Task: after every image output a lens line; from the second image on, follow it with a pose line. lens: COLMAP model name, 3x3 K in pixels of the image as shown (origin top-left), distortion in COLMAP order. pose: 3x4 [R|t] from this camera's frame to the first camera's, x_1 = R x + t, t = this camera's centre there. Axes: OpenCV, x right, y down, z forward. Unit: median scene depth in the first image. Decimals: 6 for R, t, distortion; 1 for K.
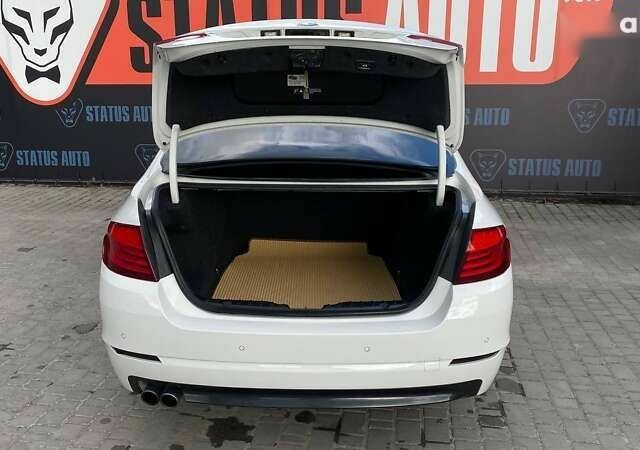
lens RADIAL K [[618.9, 0, 309.7], [0, 618.9, 235.5], [0, 0, 1]] dist [0.008546, 0.000000]
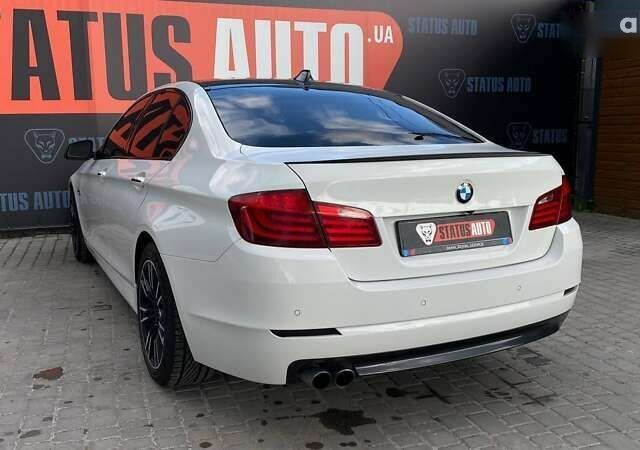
lens RADIAL K [[618.9, 0, 311.4], [0, 618.9, 234.6], [0, 0, 1]] dist [0.008546, 0.000000]
pose [[0.882854, -0.087056, 0.461509, -0.293445], [0.131651, 0.989146, -0.065260, 0.047659], [-0.450818, 0.118374, 0.884732, 0.082887]]
